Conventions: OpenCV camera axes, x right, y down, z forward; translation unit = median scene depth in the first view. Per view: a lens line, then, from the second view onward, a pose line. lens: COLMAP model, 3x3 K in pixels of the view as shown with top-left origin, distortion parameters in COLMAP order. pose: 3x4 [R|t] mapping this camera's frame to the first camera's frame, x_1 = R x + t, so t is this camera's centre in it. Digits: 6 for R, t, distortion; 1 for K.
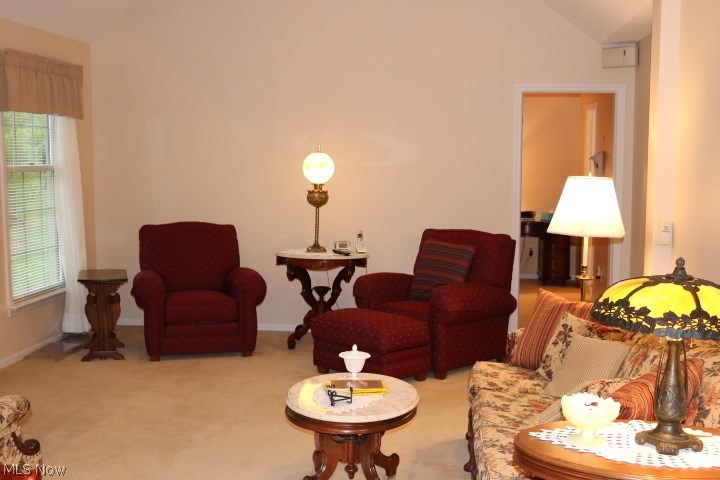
lens RADIAL K [[864.1, 0, 360.0], [0, 864.1, 240.0], [0, 0, 1]] dist [-0.091716, -0.002734]
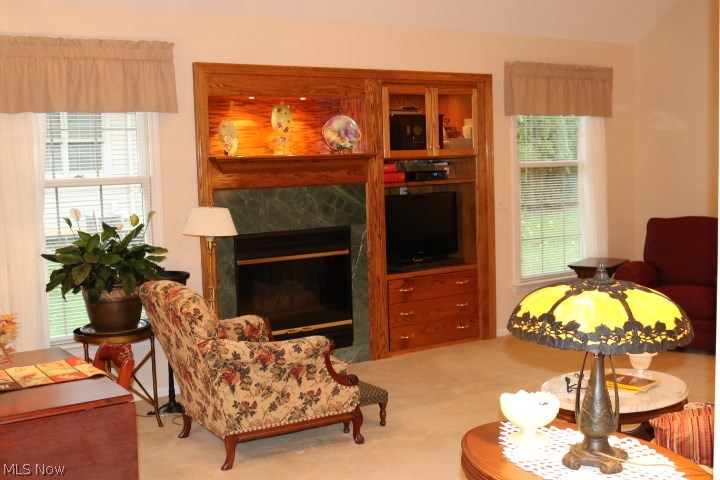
lens RADIAL K [[864.1, 0, 360.0], [0, 864.1, 240.0], [0, 0, 1]] dist [-0.091716, -0.002734]
pose [[0.665994, 0.054732, -0.743946, 0.638500], [-0.044768, 0.998440, 0.033378, -0.021385], [0.744612, 0.011075, 0.667405, 0.111327]]
